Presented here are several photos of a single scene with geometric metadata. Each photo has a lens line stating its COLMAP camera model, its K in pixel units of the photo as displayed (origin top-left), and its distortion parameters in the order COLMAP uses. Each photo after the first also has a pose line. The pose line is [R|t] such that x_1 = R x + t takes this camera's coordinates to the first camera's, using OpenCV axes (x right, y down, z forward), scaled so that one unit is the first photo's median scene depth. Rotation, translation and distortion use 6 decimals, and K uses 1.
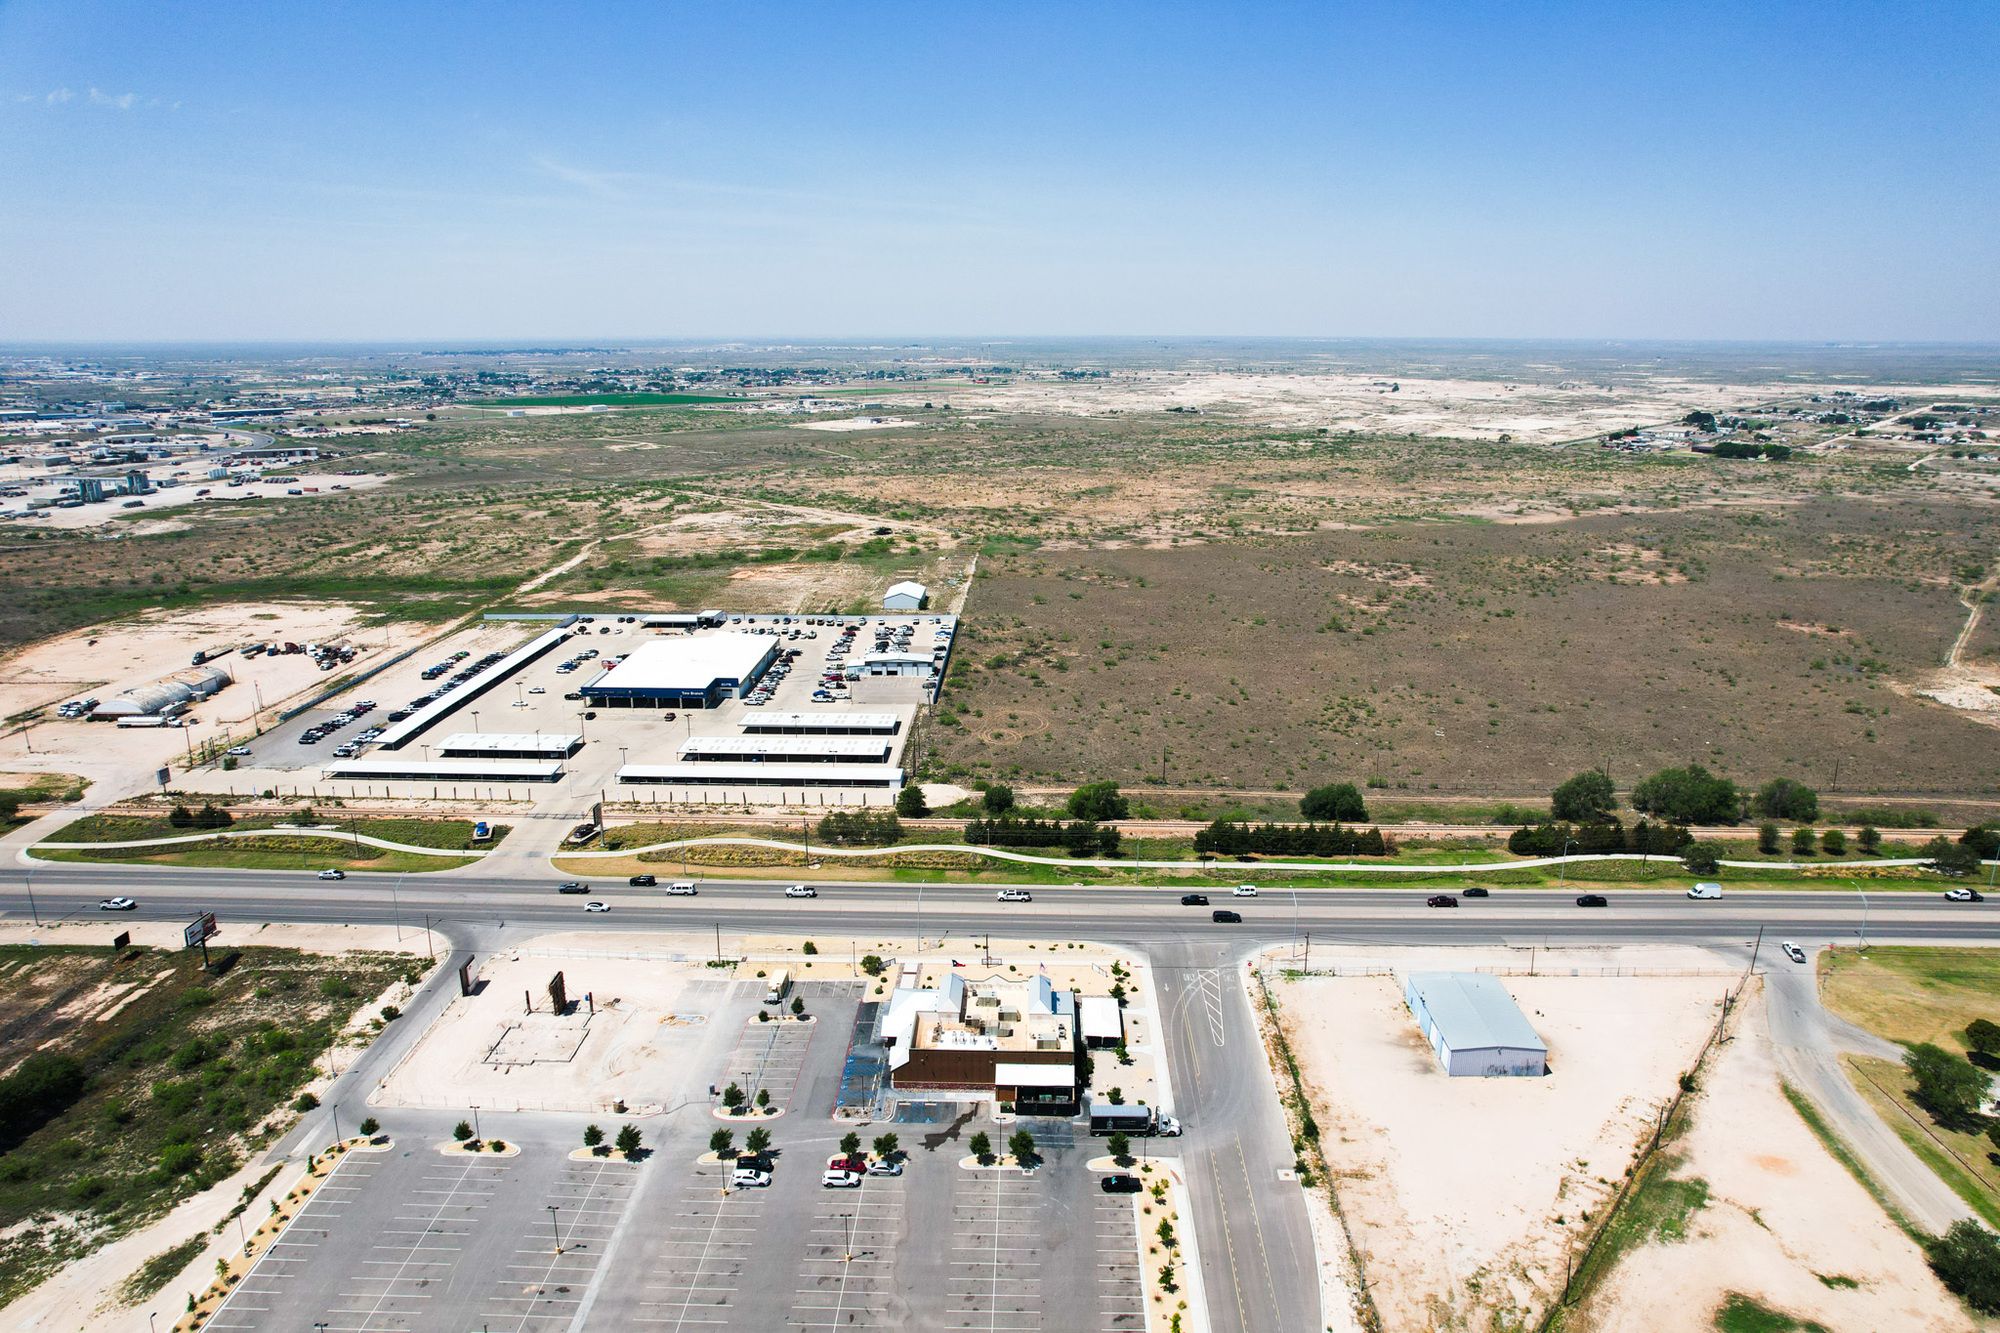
lens RADIAL K [[1268.9, 0, 1008.1], [0, 1268.9, 691.7], [0, 0, 1]] dist [-0.076024, 0.069312]
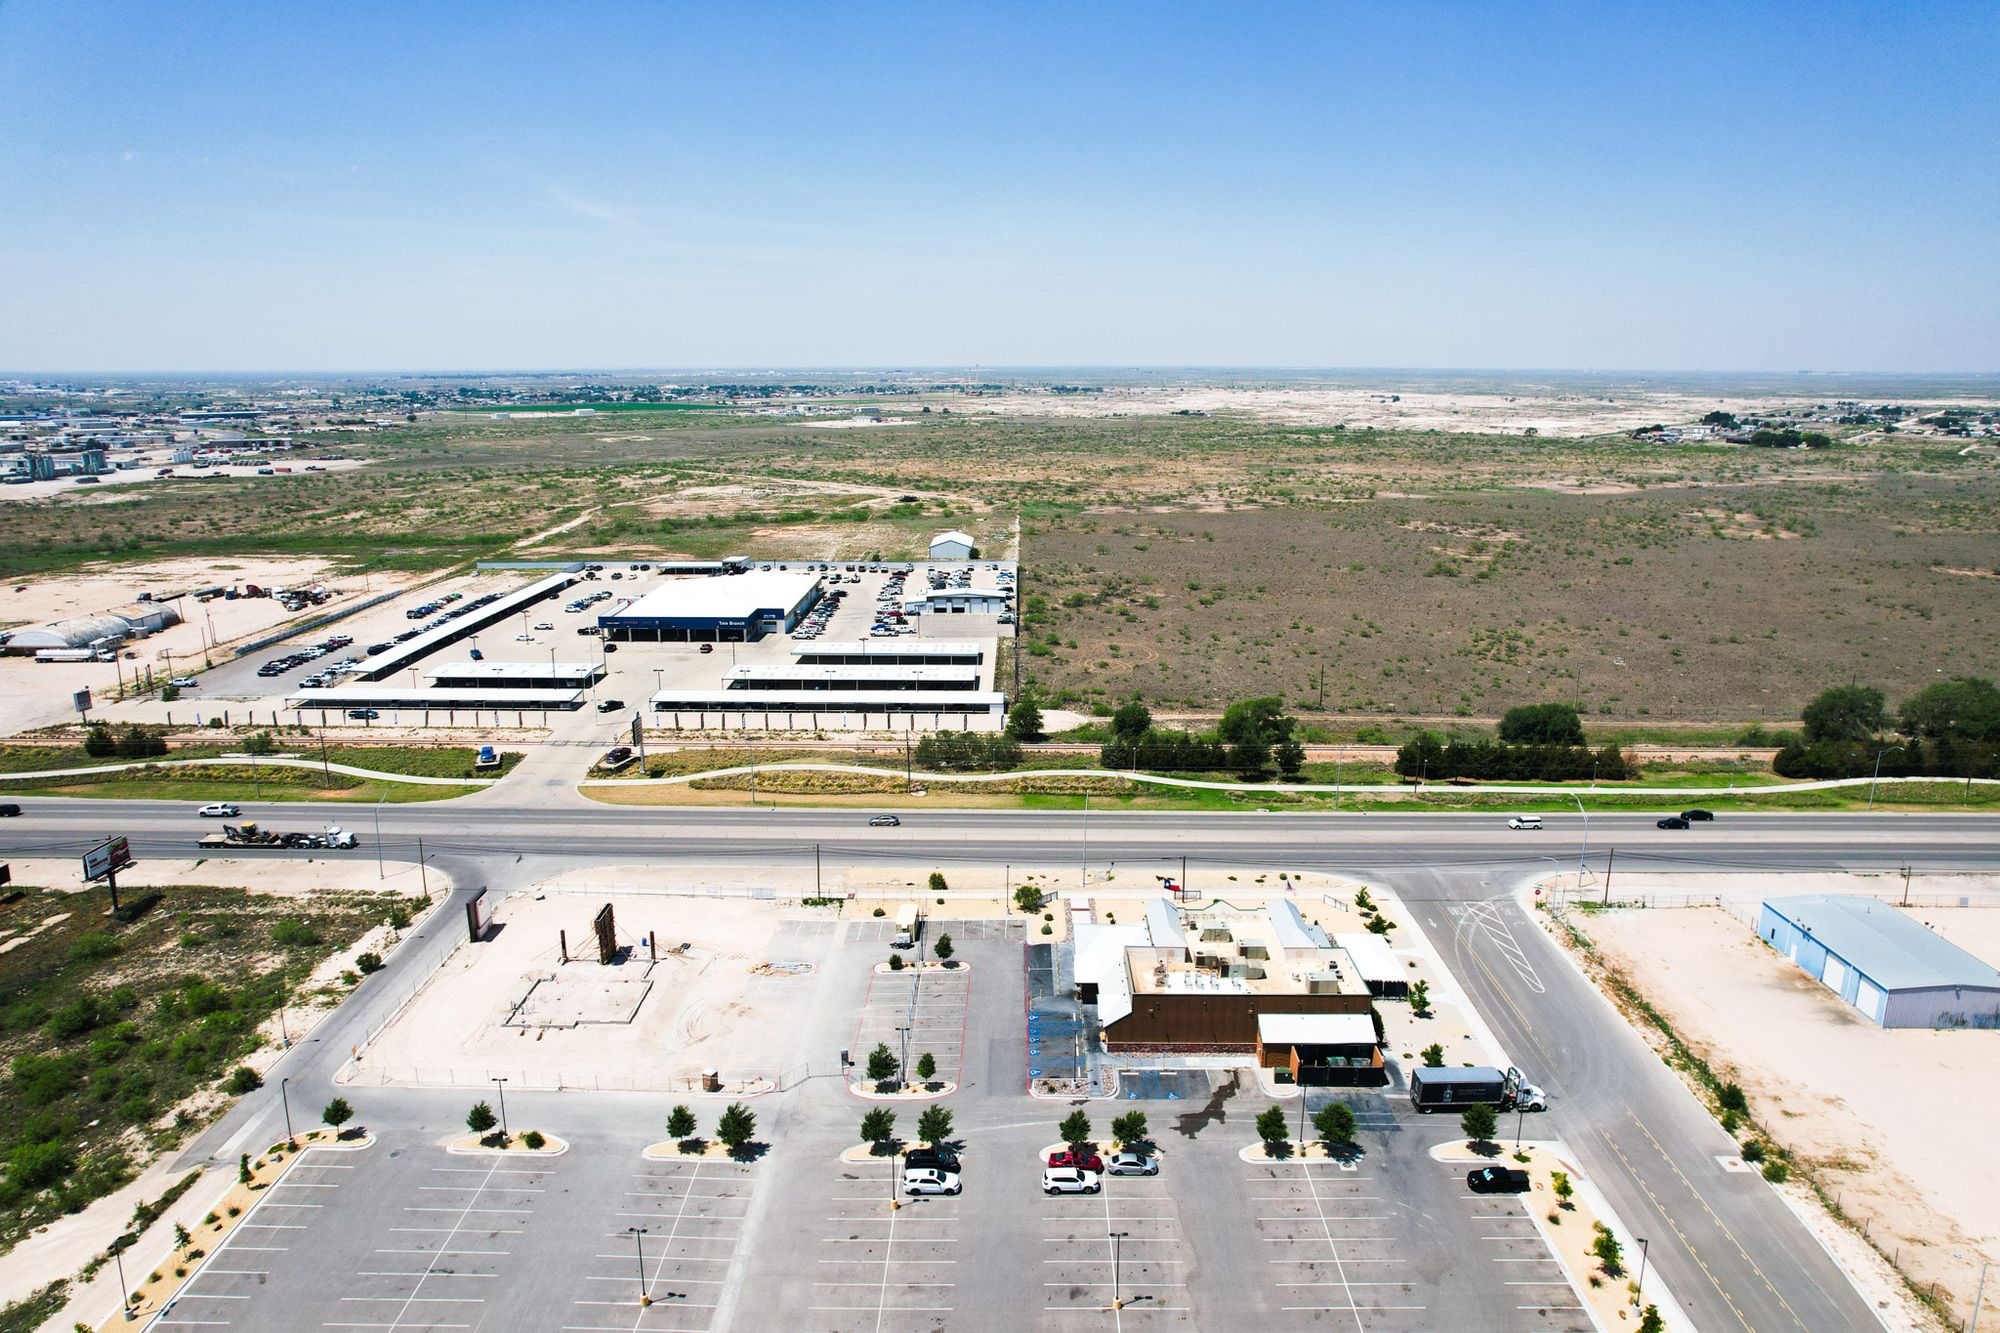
lens RADIAL K [[1268.9, 0, 1008.1], [0, 1268.9, 691.7], [0, 0, 1]] dist [-0.076024, 0.069312]
pose [[0.999867, -0.004276, 0.015742, -0.141300], [0.004656, 0.999698, -0.024140, 0.121762], [-0.015634, 0.024210, 0.999585, 0.278868]]
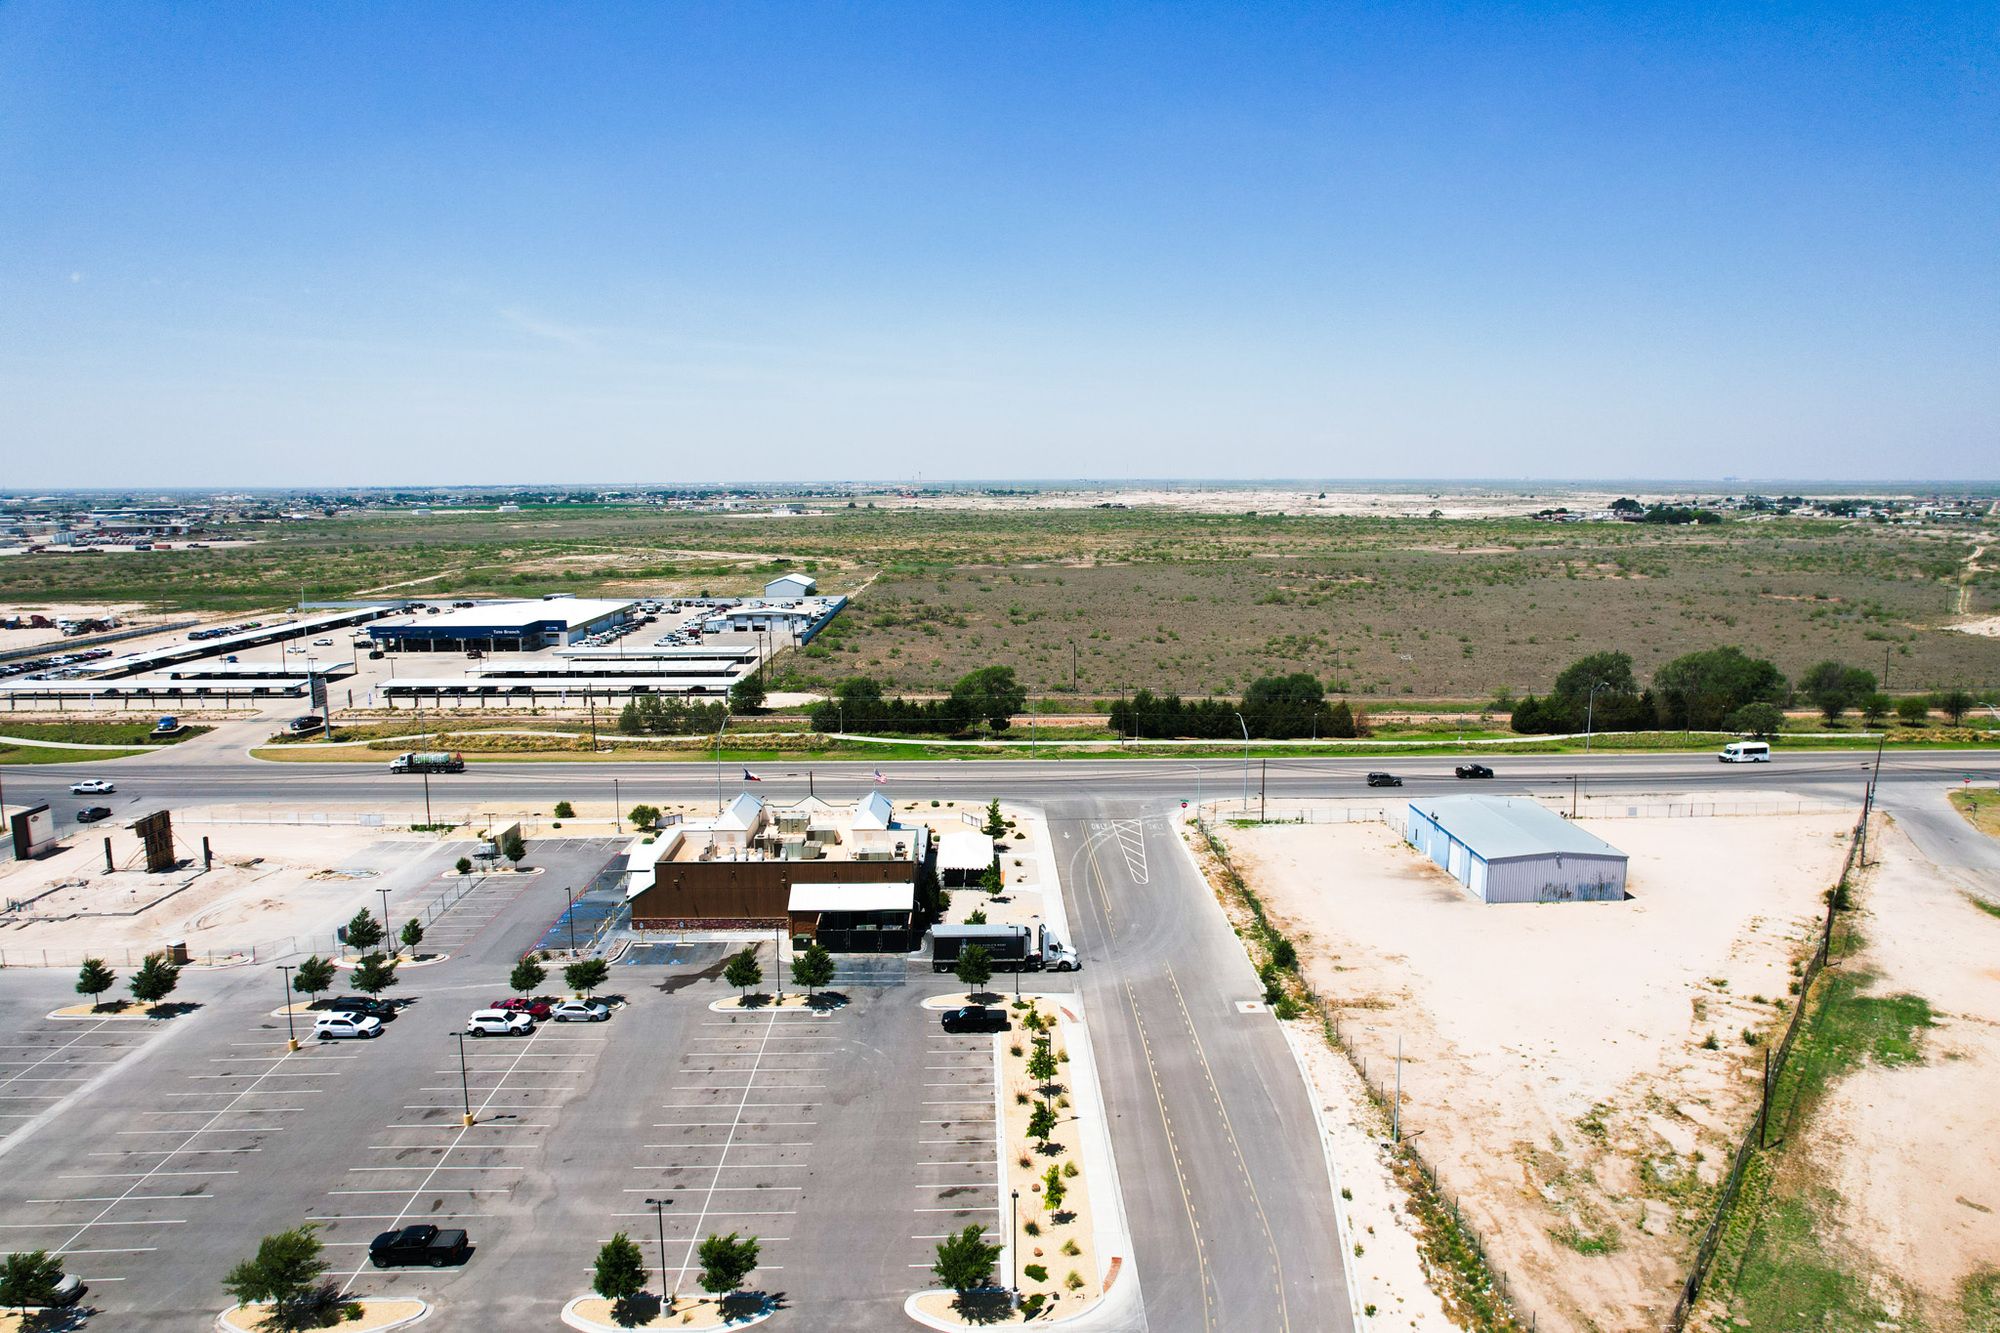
lens RADIAL K [[1275.0, 0, 1007.7], [0, 1275.0, 674.1], [0, 0, 1]] dist [-0.076140, 0.068335]
pose [[0.998692, -0.012563, 0.049570, 0.062634], [0.018695, 0.991948, -0.125257, 0.245989], [-0.047597, 0.126020, 0.990885, 0.310973]]
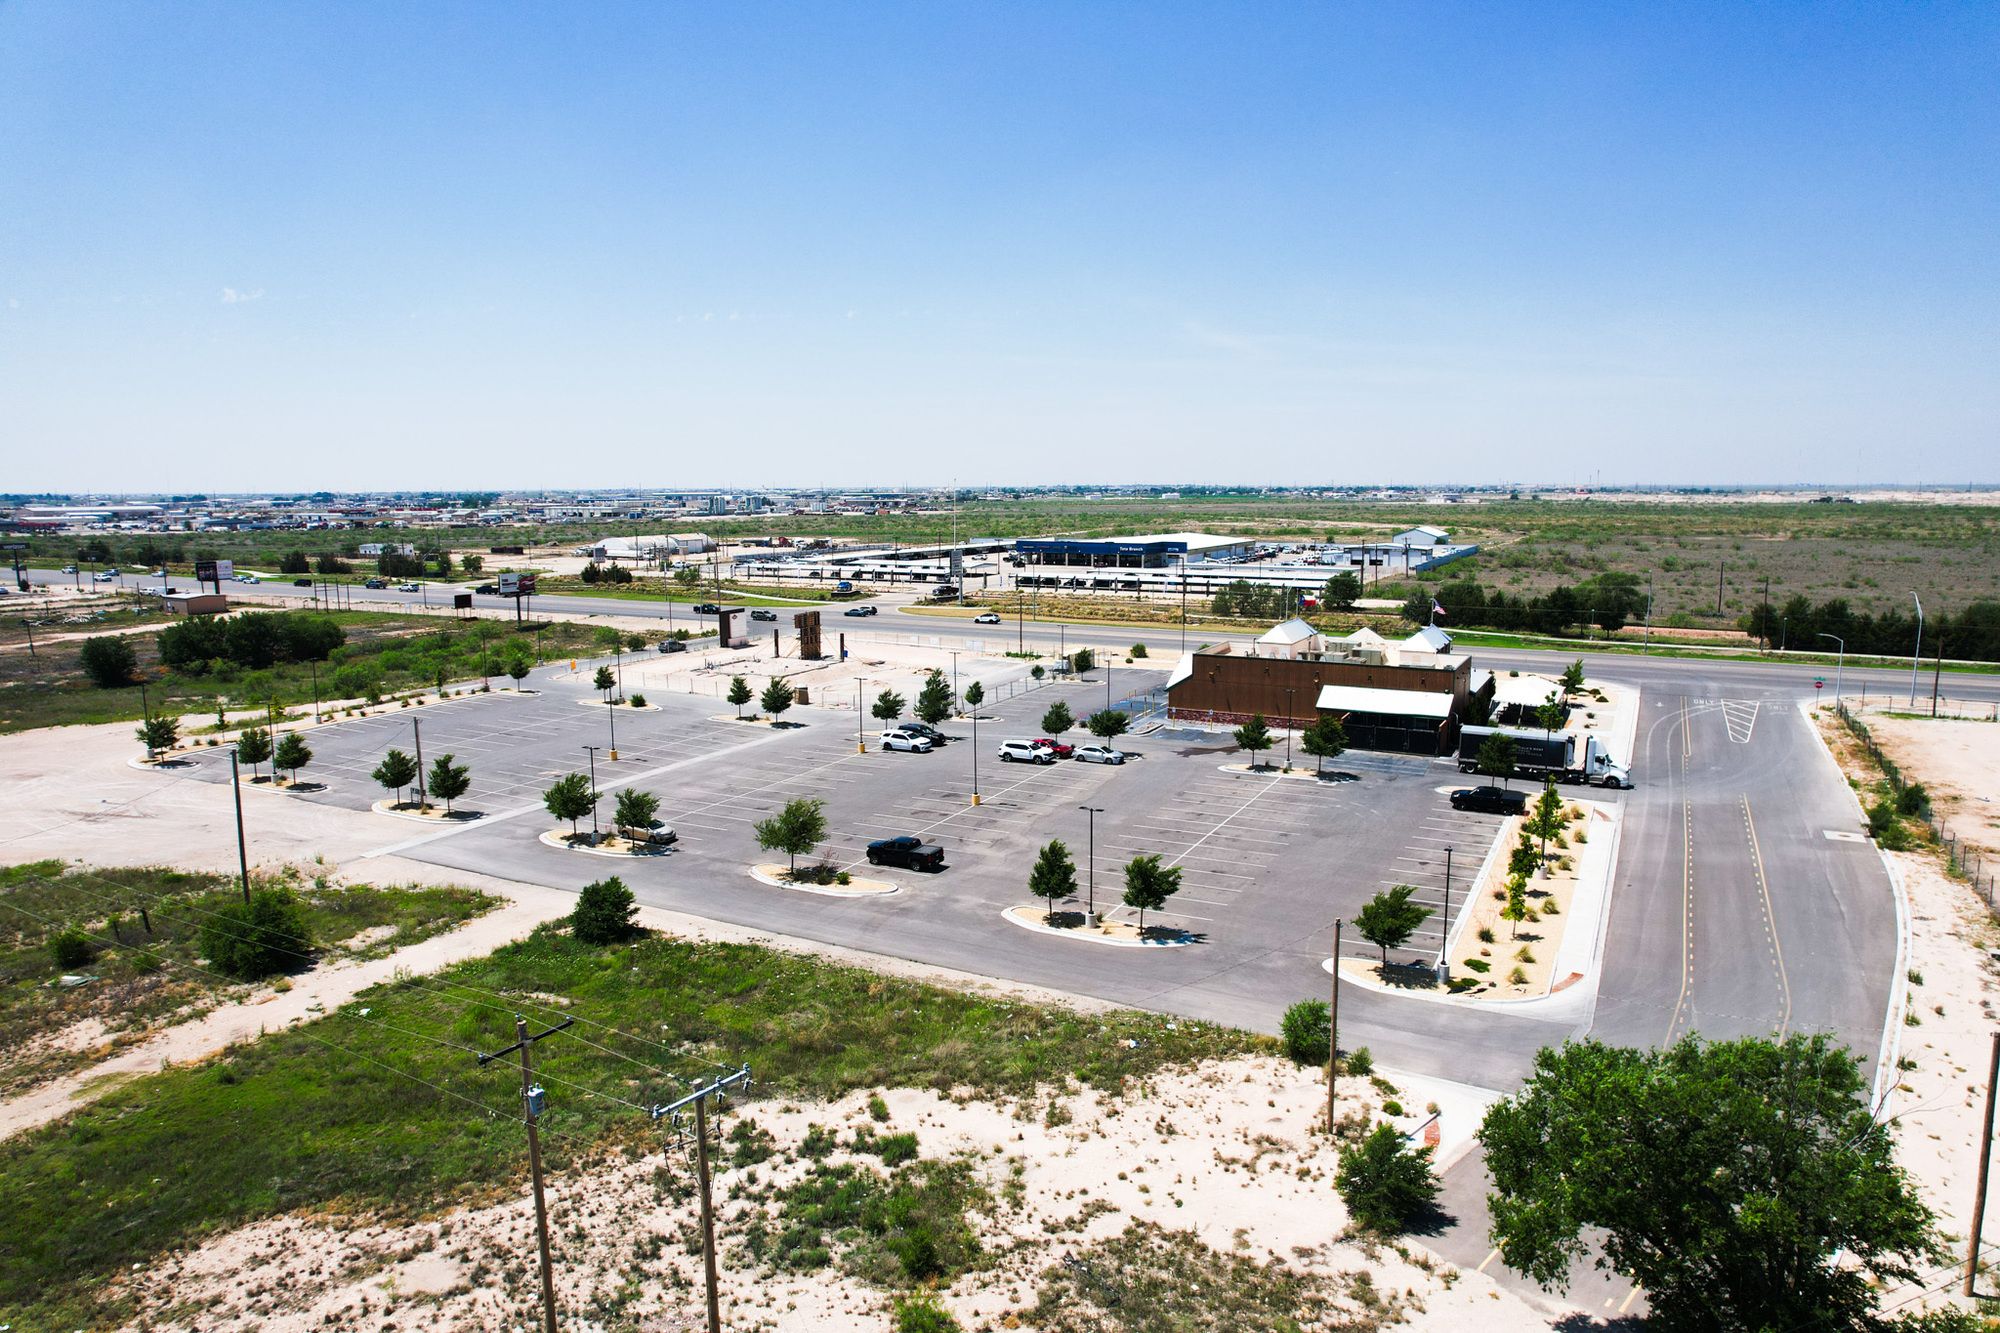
lens RADIAL K [[1273.1, 0, 1005.9], [0, 1273.1, 669.7], [0, 0, 1]] dist [-0.066174, 0.052129]
pose [[0.898004, 0.058131, -0.436130, 0.110814], [-0.115809, 0.987510, -0.106831, 0.337186], [0.424472, 0.146442, 0.893520, 0.333891]]
